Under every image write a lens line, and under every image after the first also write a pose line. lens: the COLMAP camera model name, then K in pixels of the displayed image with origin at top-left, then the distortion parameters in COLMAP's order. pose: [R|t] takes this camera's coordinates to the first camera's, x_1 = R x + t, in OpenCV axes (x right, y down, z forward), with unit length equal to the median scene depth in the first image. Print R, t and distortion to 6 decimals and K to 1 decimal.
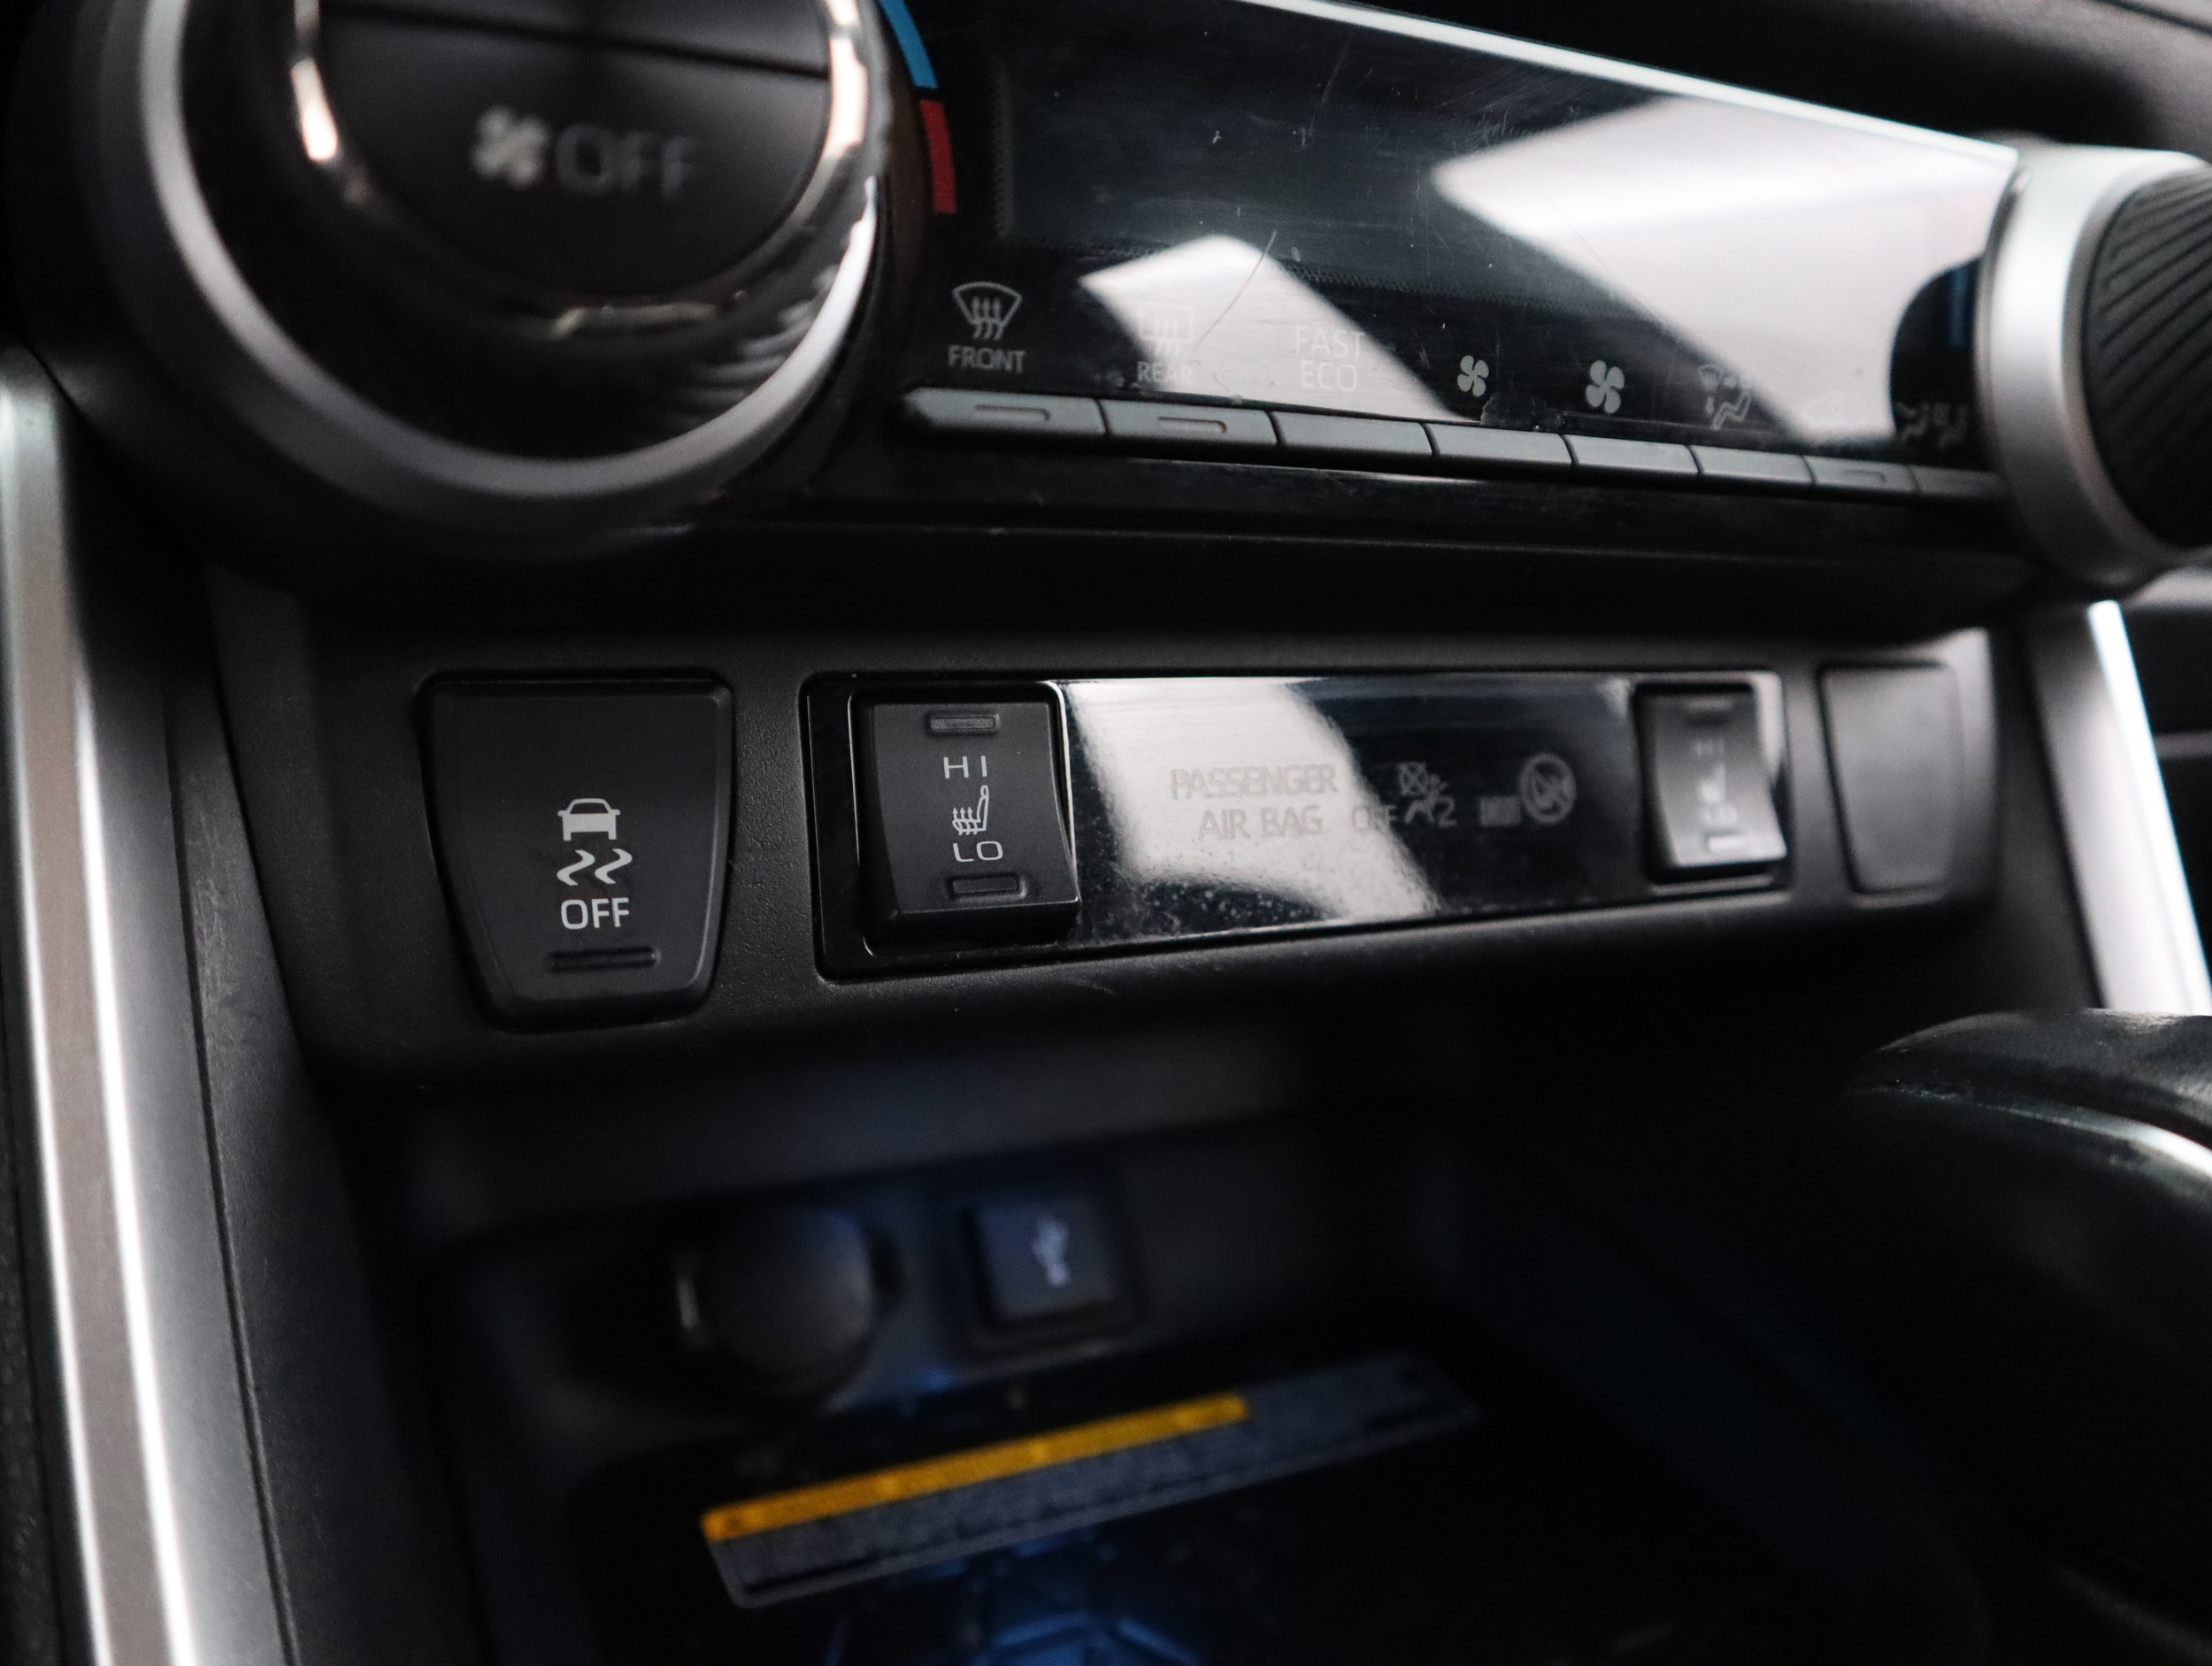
lens RADIAL K [[1747.4, 0, 1123.3], [0, 1747.4, 842.3], [0, 0, 1]] dist [-0.101203, 0.037609]
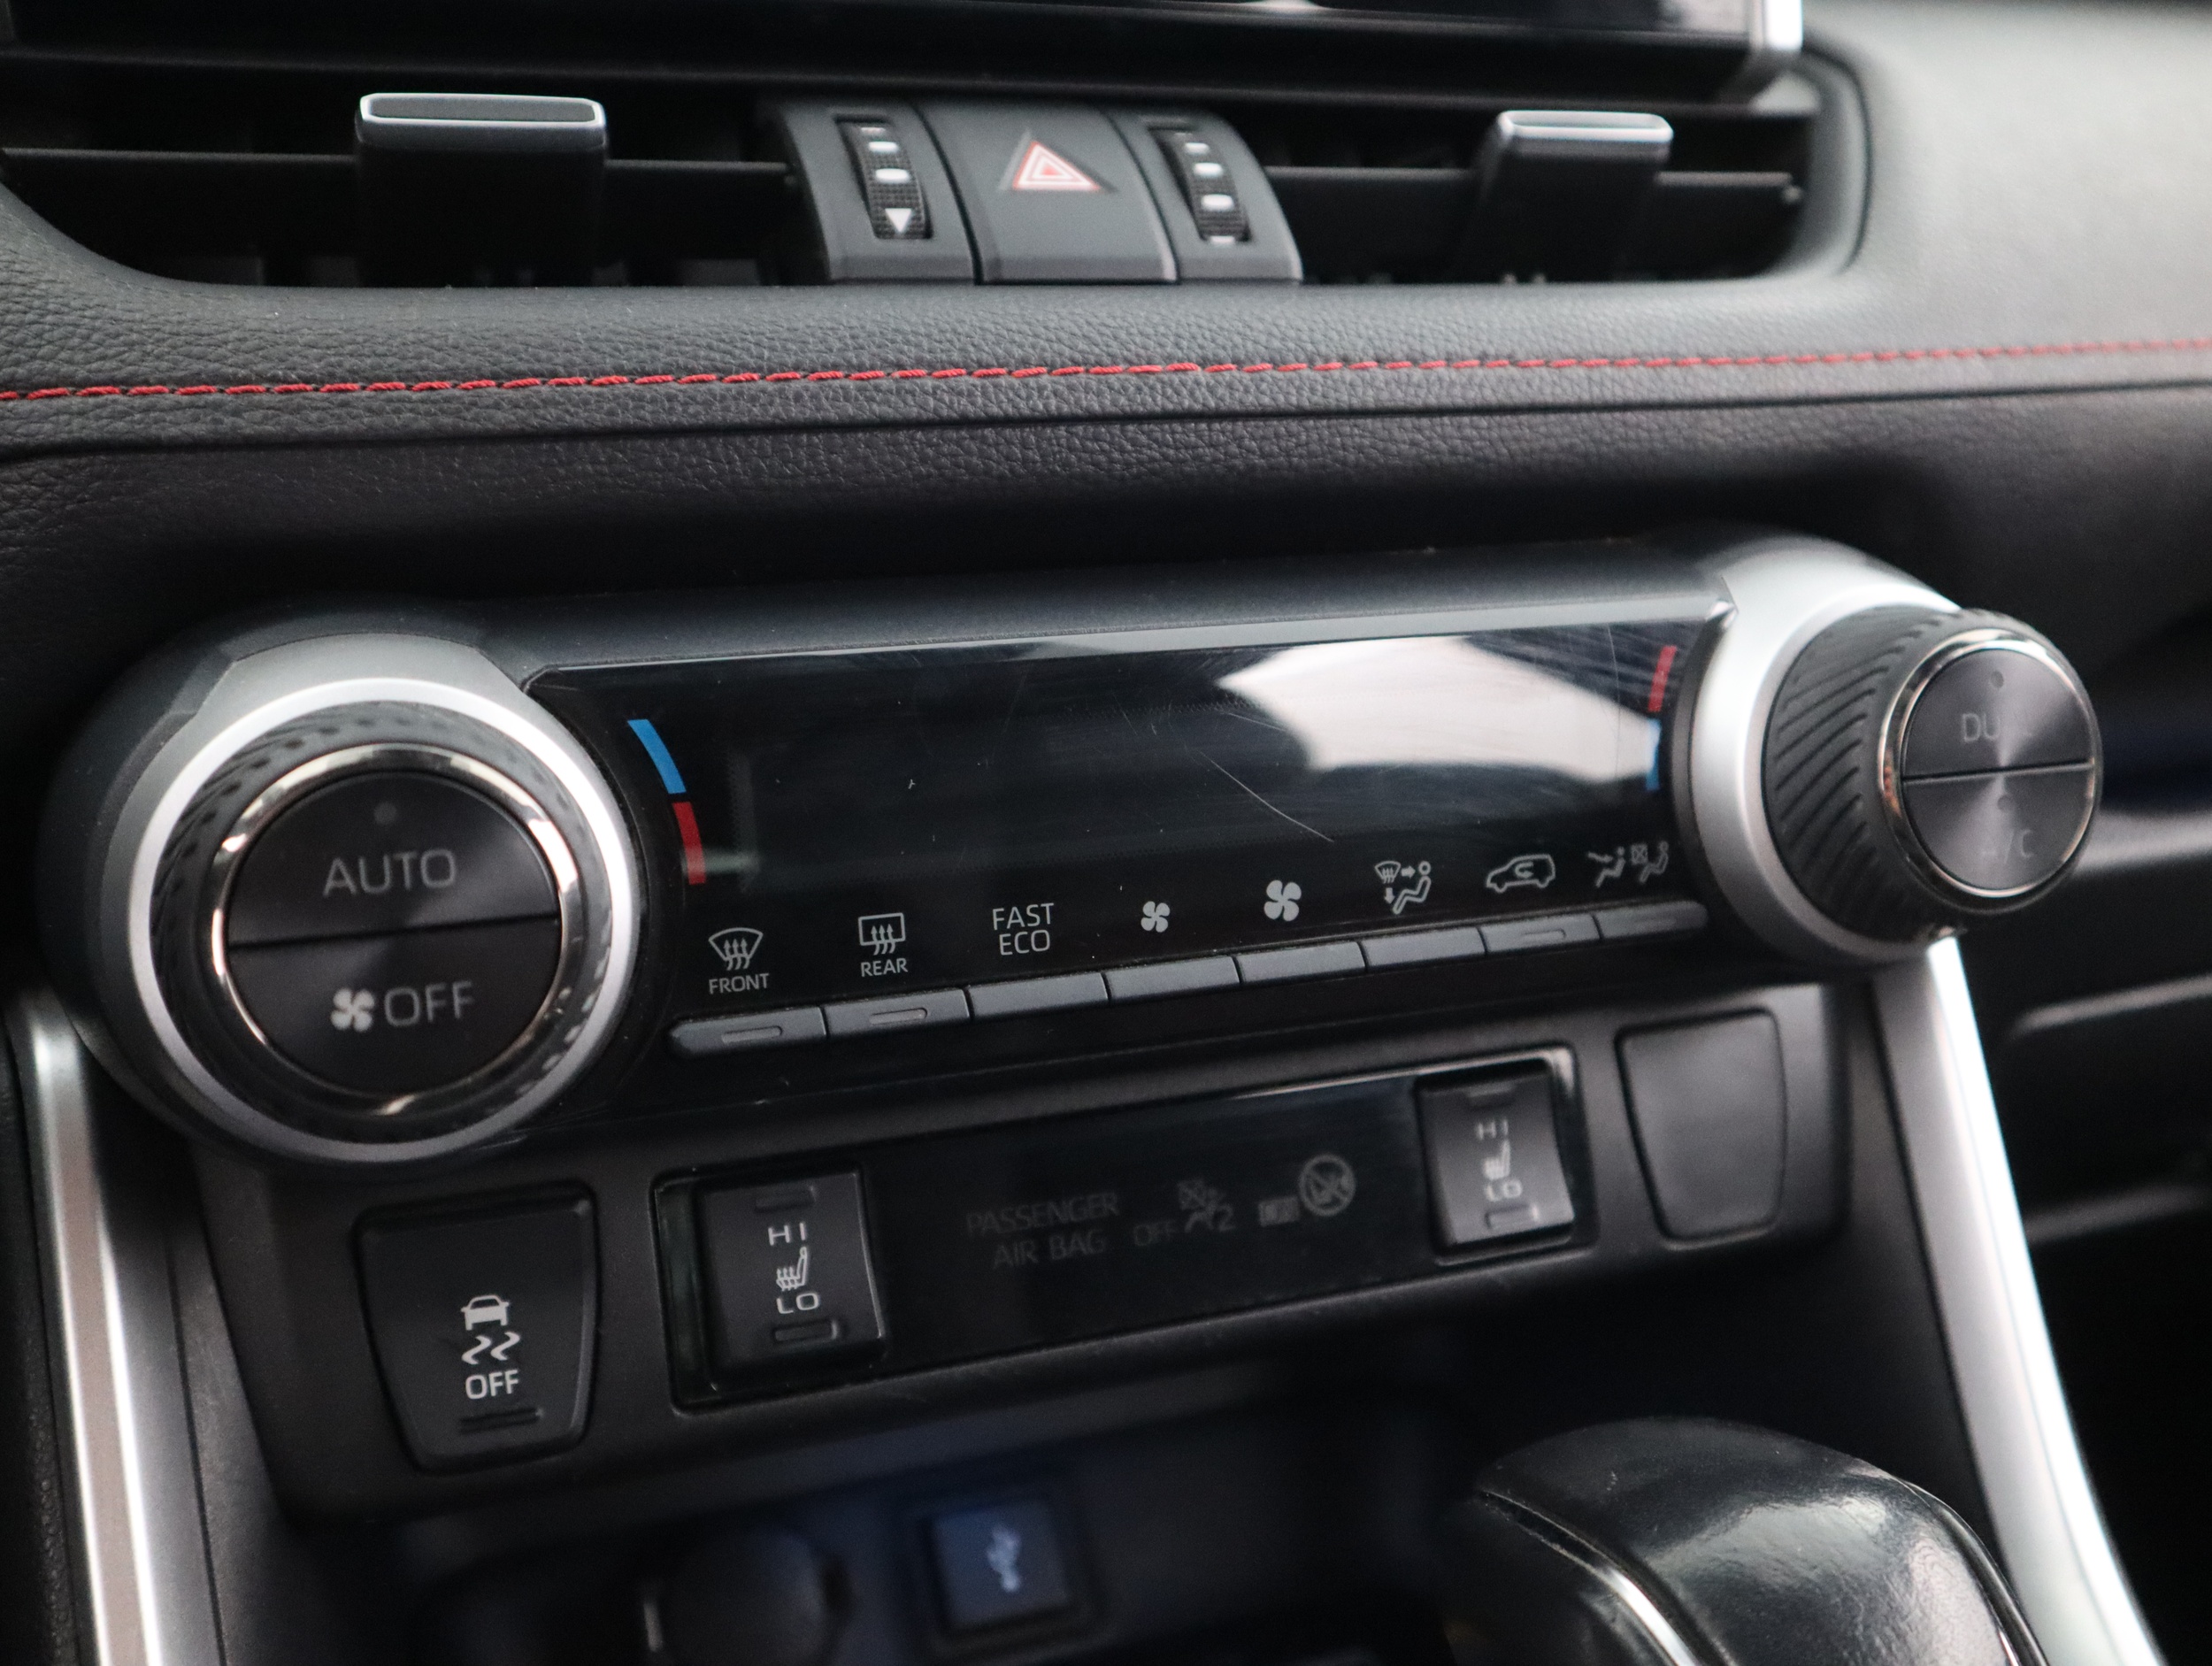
lens RADIAL K [[2180.7, 0, 1087.3], [0, 2180.7, 843.1], [0, 0, 1]] dist [-0.025107, 0.000000]
pose [[0.991327, -0.057807, -0.118020, 0.276839], [0.054257, 0.997979, -0.033076, -0.221363], [0.119693, 0.026386, 0.992460, -0.457525]]
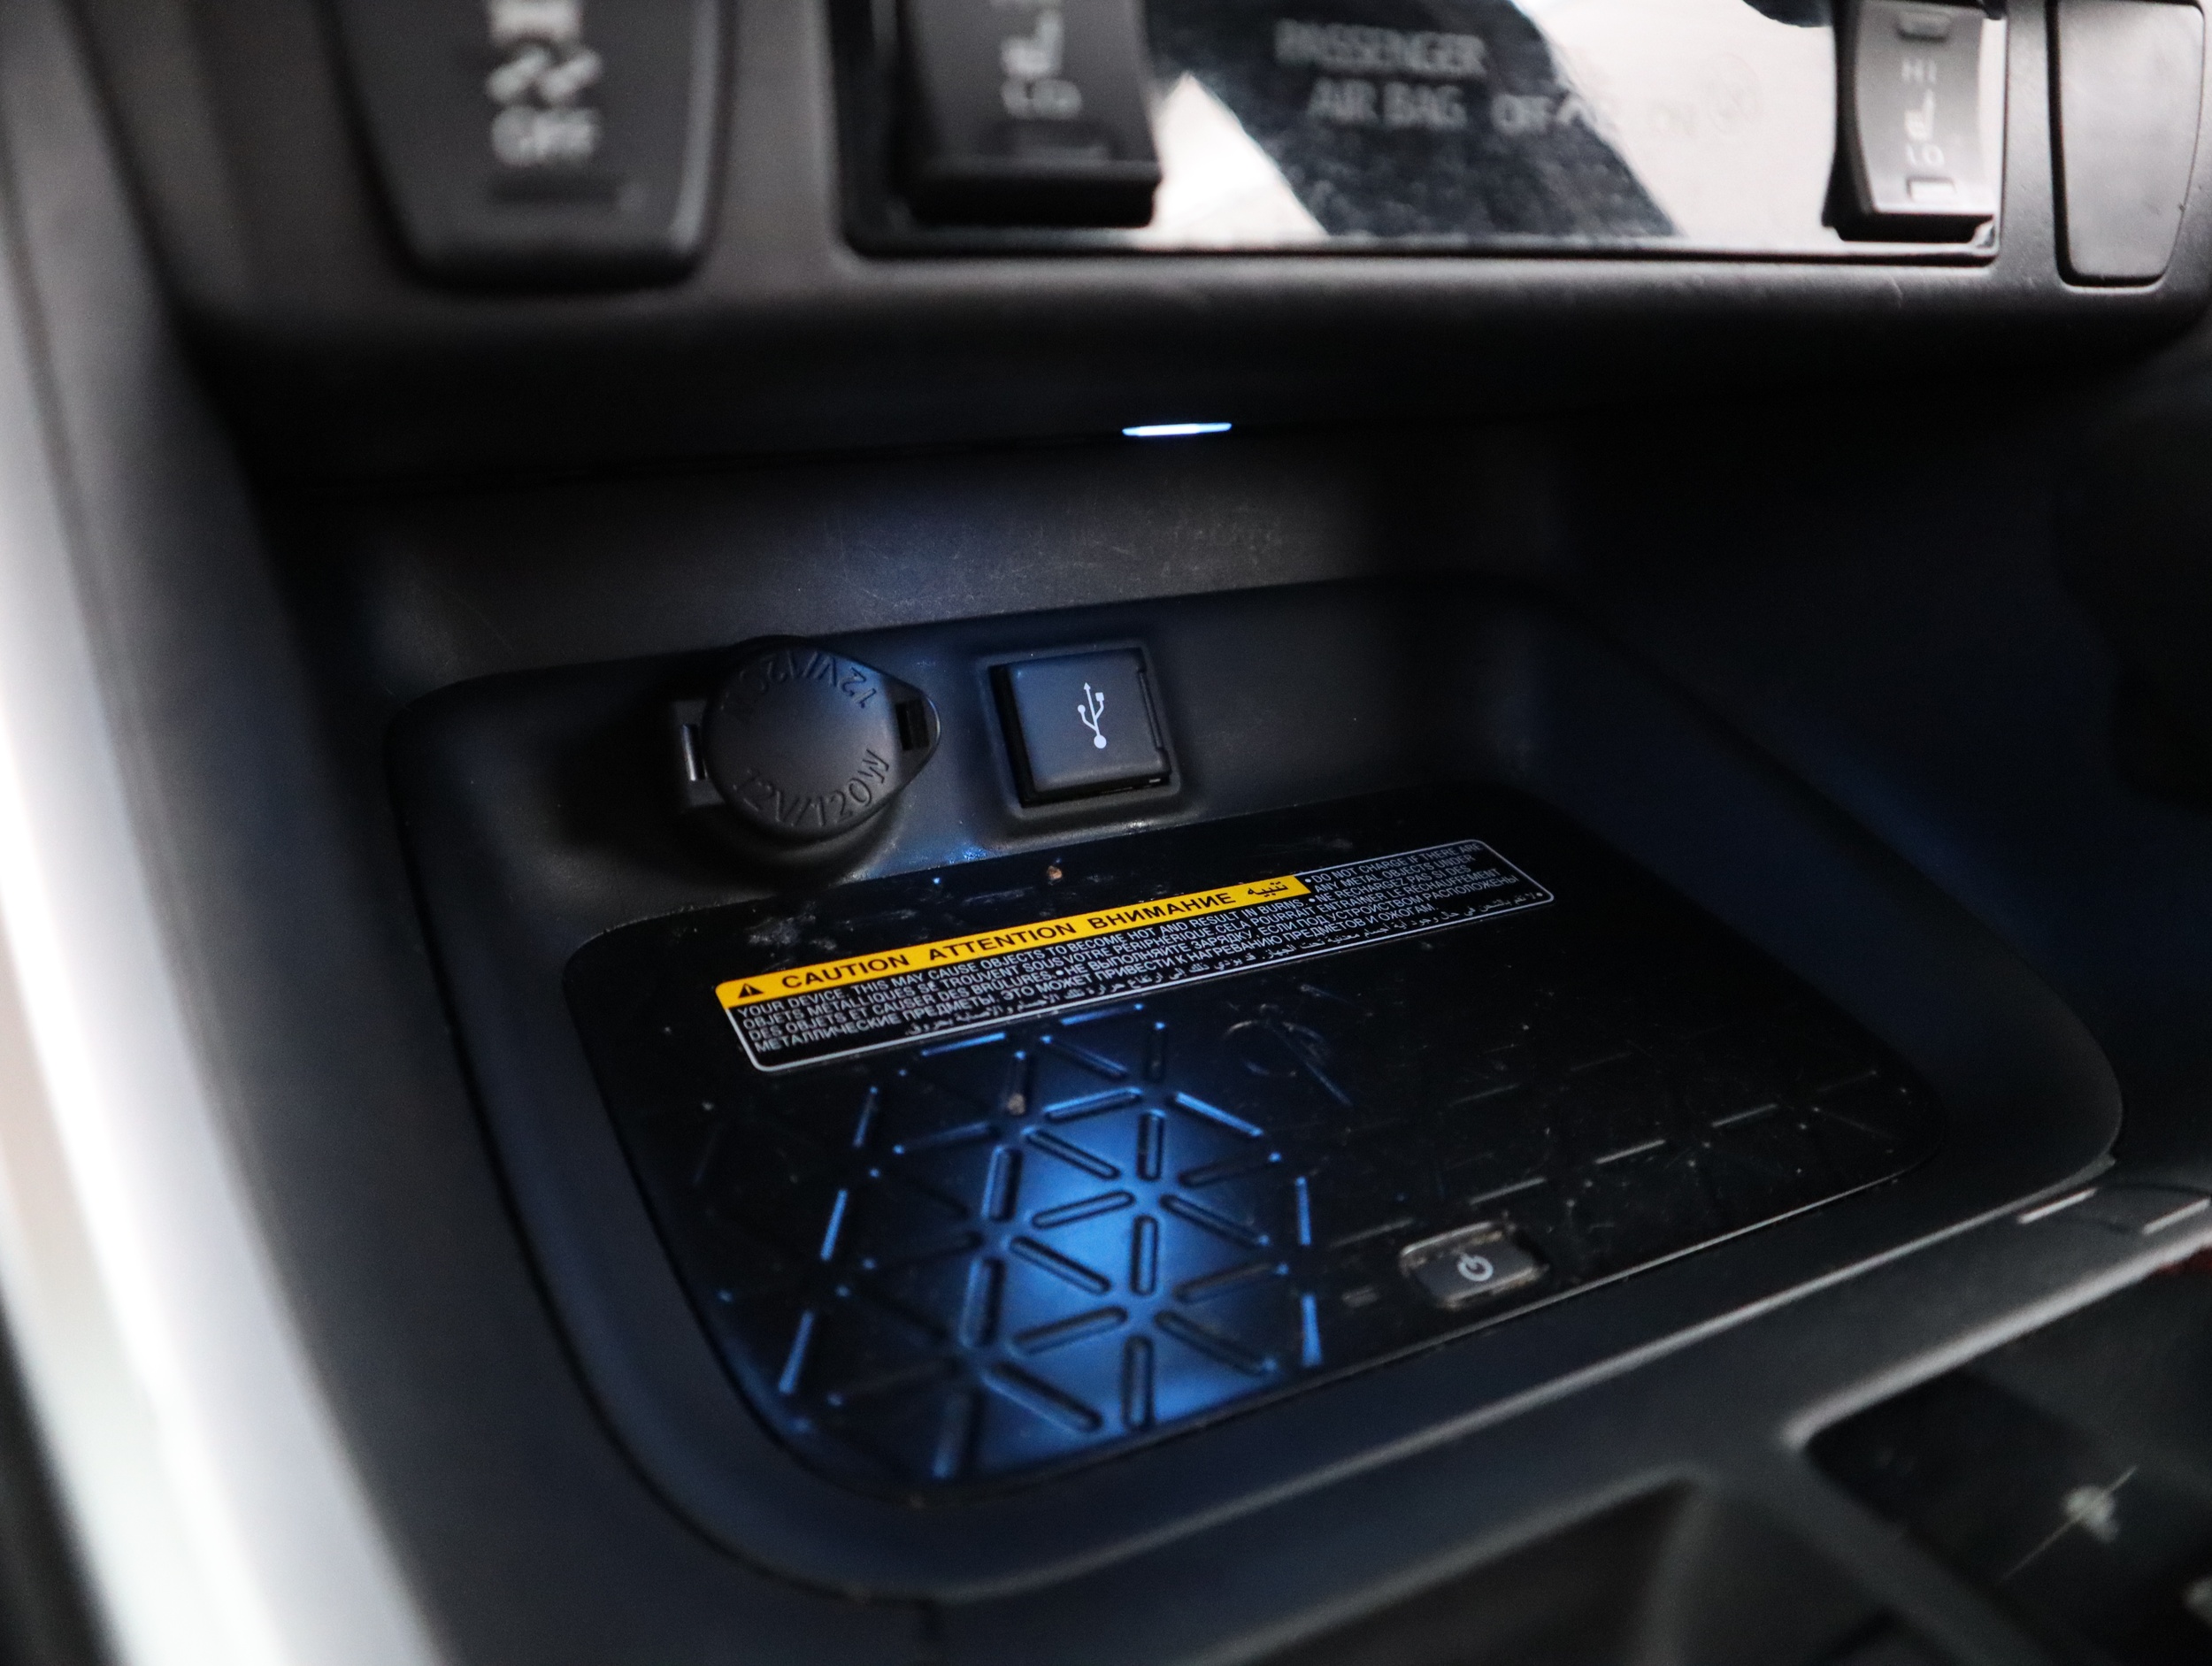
lens RADIAL K [[1747.4, 0, 1120.6], [0, 1747.4, 833.8], [0, 0, 1]] dist [-0.101203, 0.037609]
pose [[0.999956, 0.009307, -0.001231, -0.036926], [-0.008772, 0.973024, 0.230539, 0.125063], [0.003343, -0.230518, 0.973062, 0.151849]]
